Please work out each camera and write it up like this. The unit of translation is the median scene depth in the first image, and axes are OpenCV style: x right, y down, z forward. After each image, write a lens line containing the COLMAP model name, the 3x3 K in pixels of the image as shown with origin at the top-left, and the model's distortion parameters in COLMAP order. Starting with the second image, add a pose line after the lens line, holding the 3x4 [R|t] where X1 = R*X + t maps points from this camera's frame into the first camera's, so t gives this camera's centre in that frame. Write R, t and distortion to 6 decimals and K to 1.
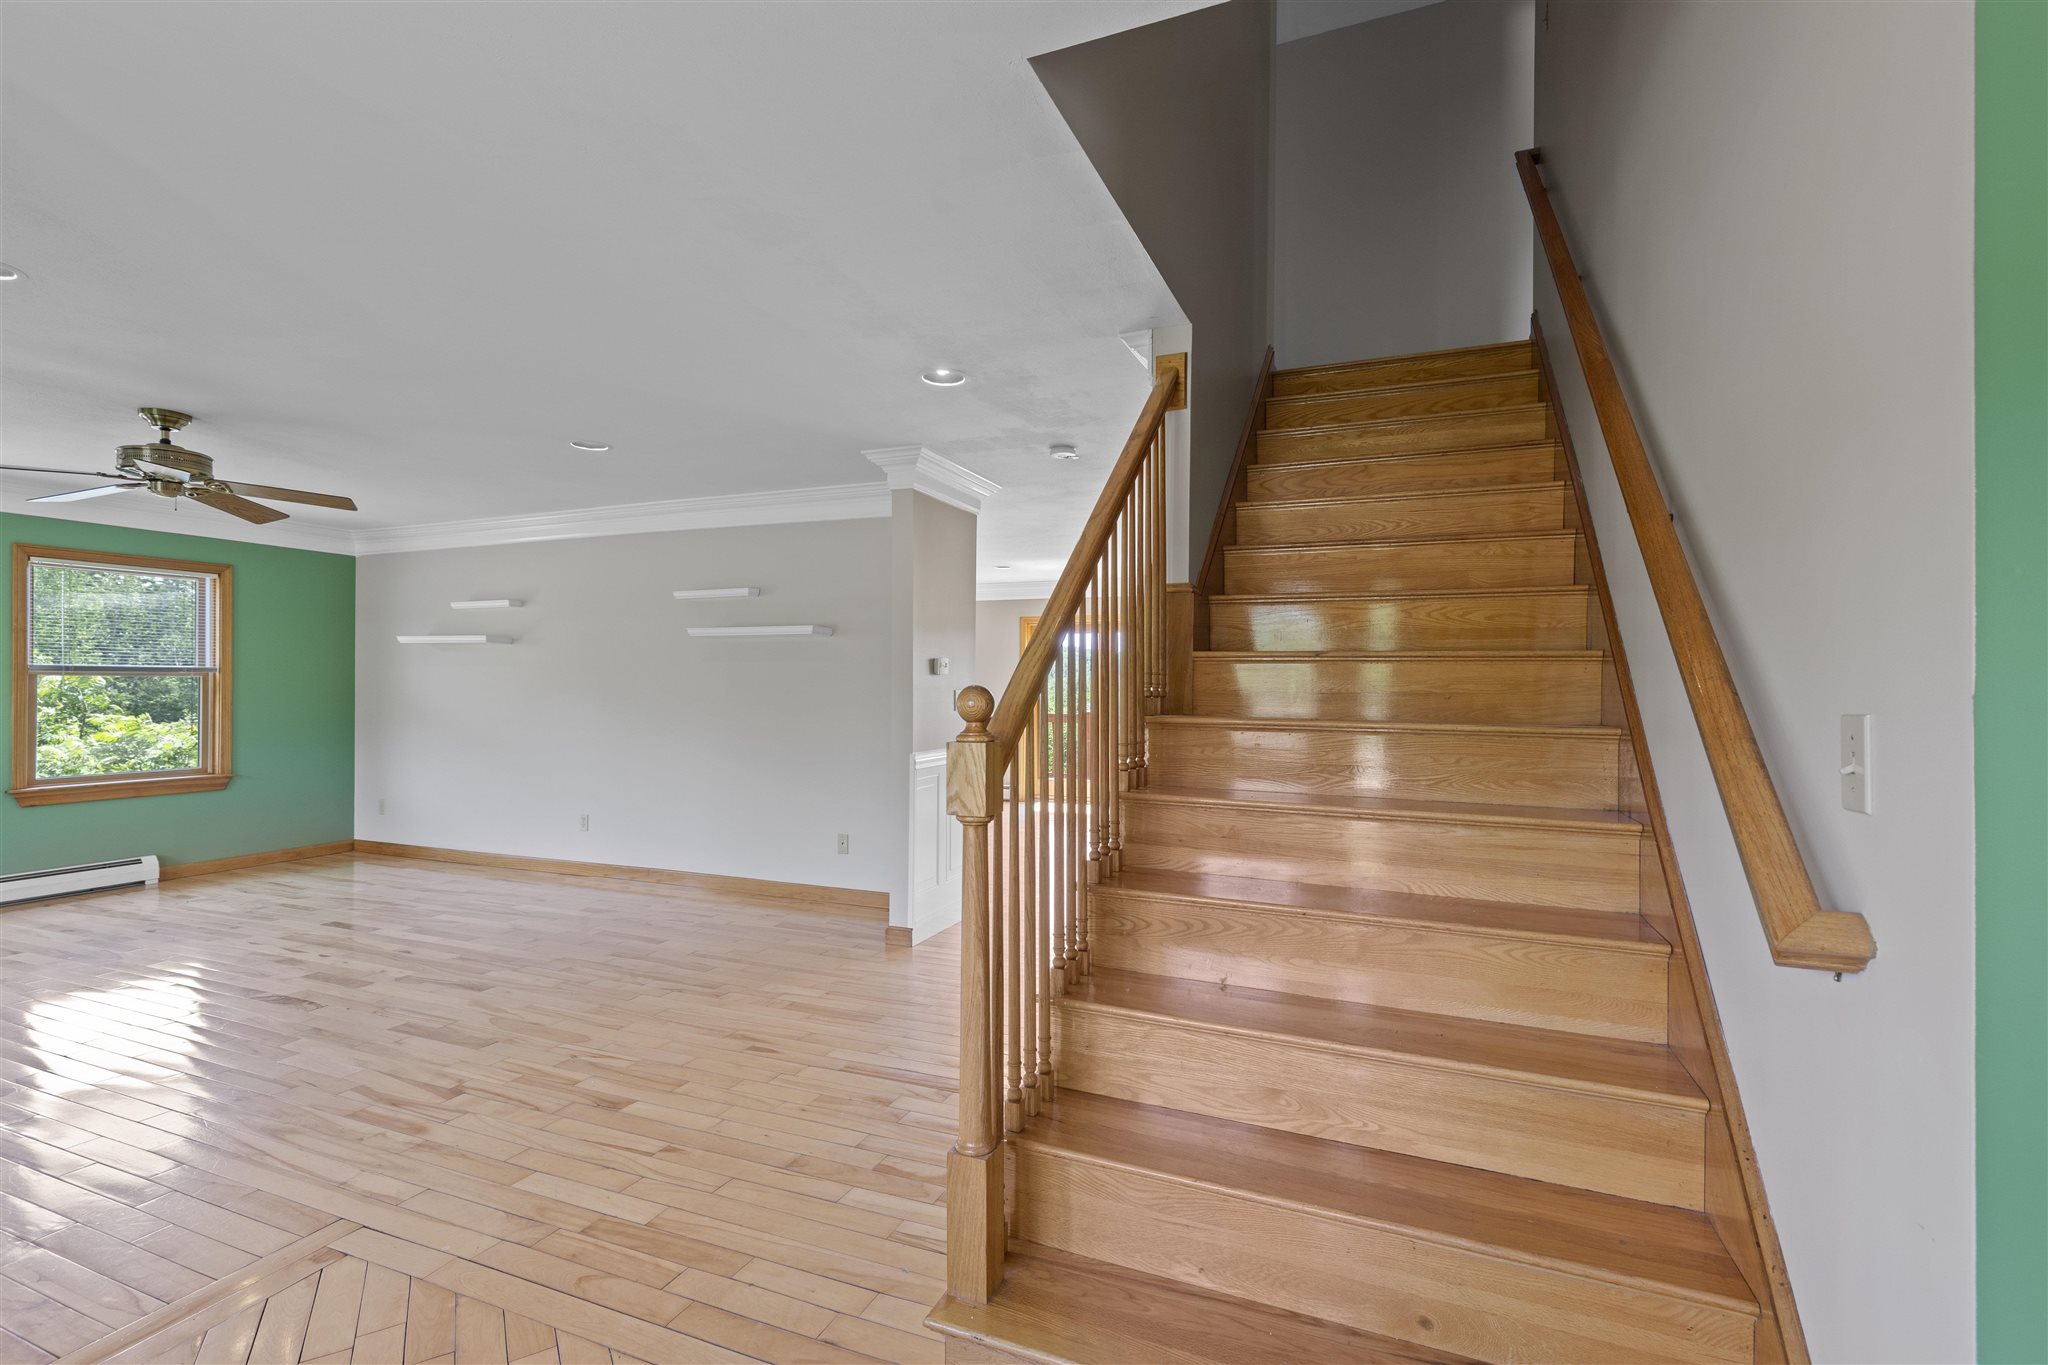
lens RADIAL K [[928.2, 0, 1020.1], [0, 928.2, 685.4], [0, 0, 1]] dist [0.012031, -0.001366]
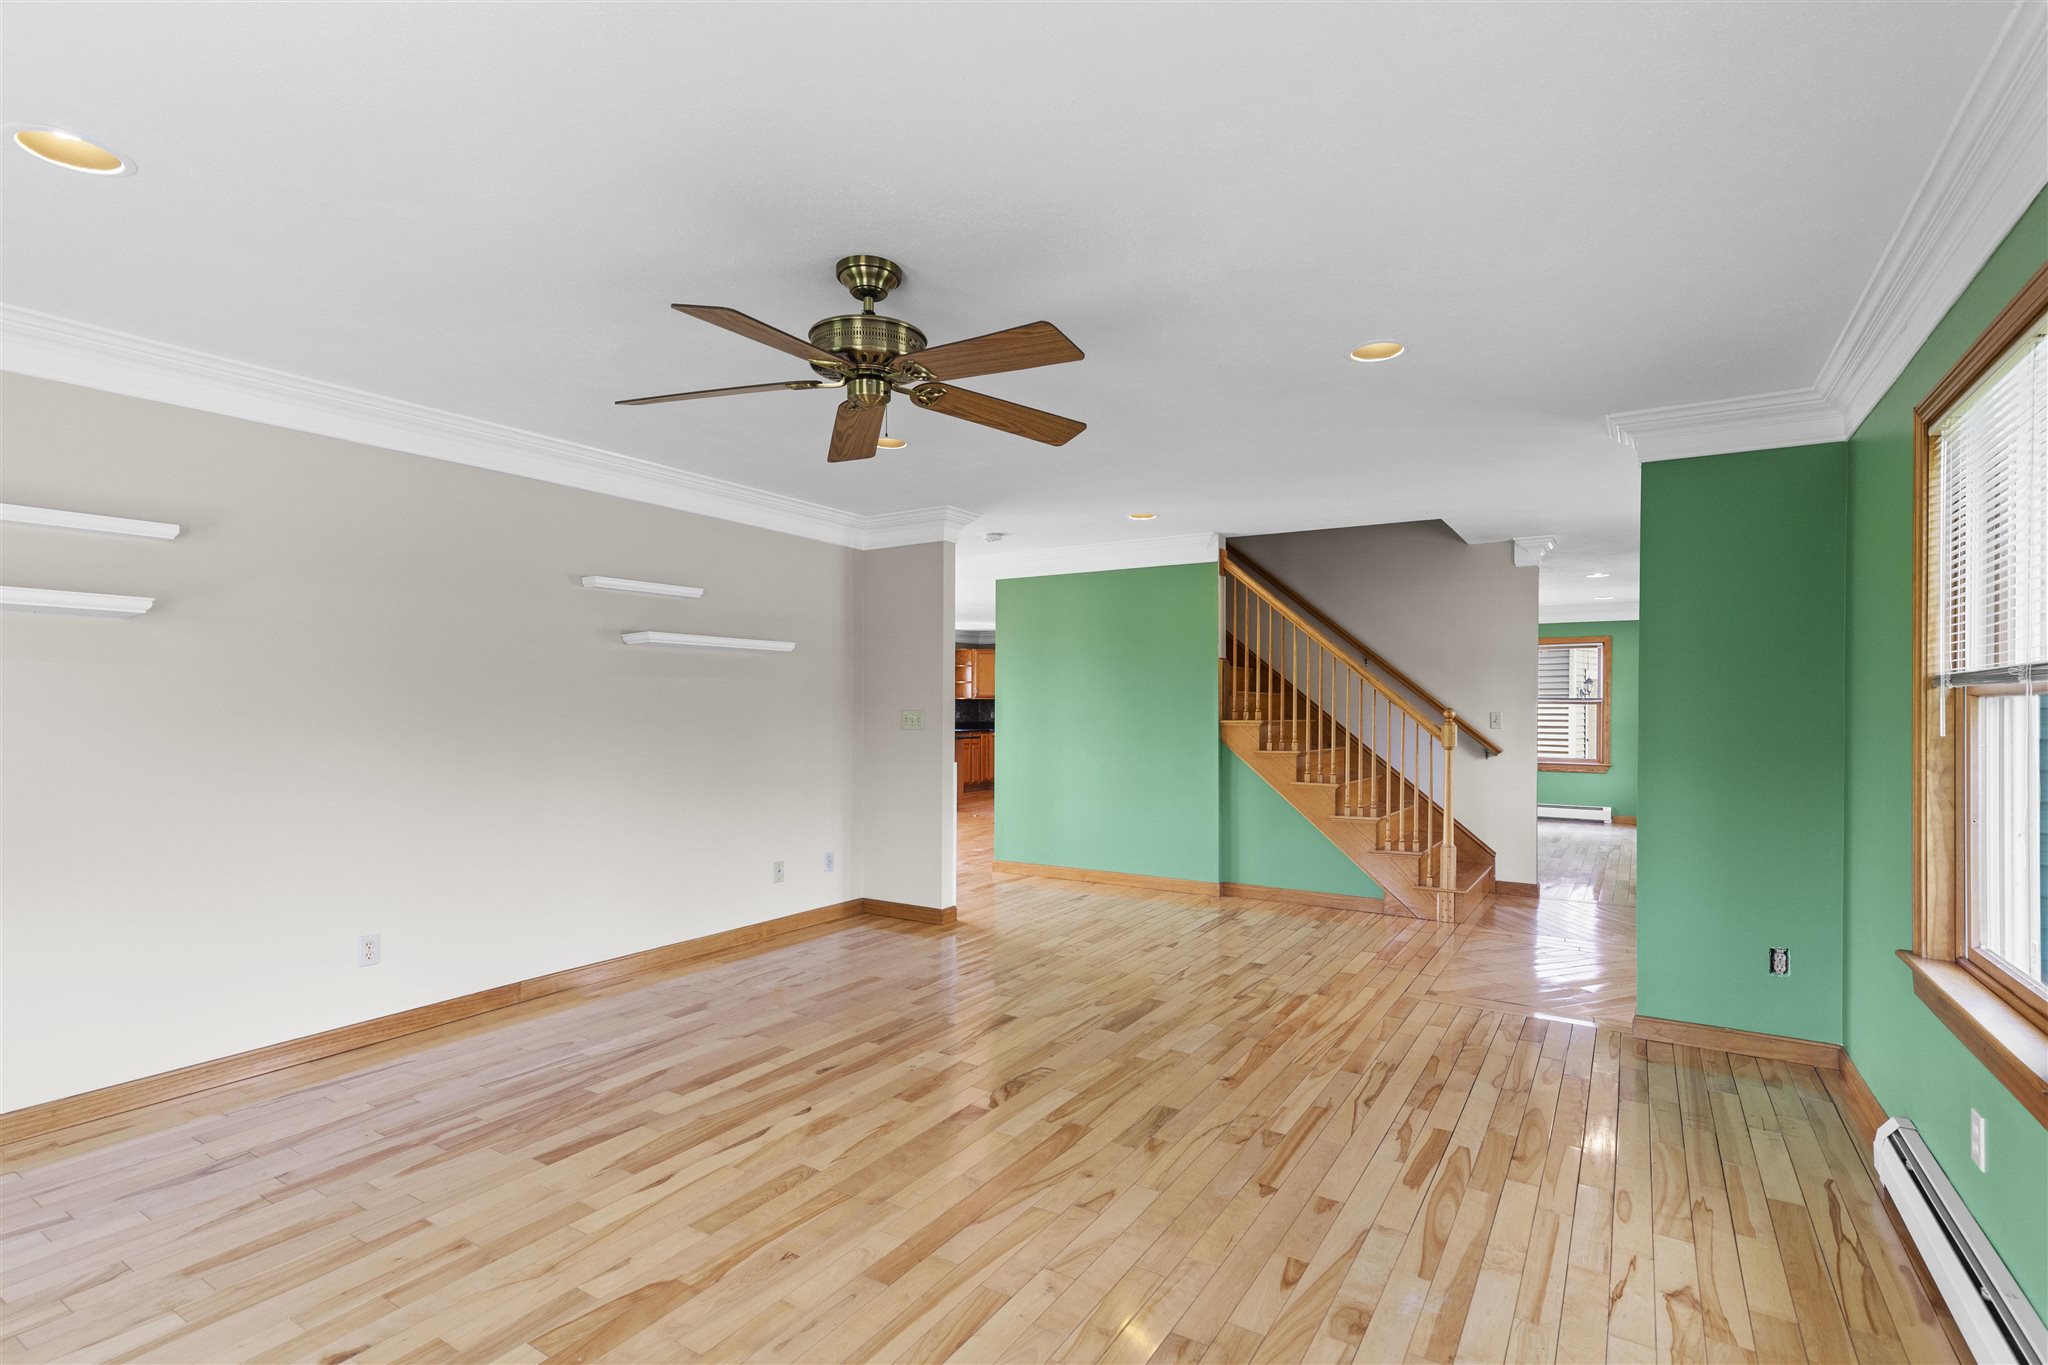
lens RADIAL K [[928.2, 0, 1024.4], [0, 928.2, 690.4], [0, 0, 1]] dist [0.012031, -0.001366]
pose [[0.187206, 0.009482, 0.982275, -1.978819], [-0.004277, 0.999952, -0.008838, -0.022325], [-0.982311, -0.002547, 0.187237, 1.013777]]
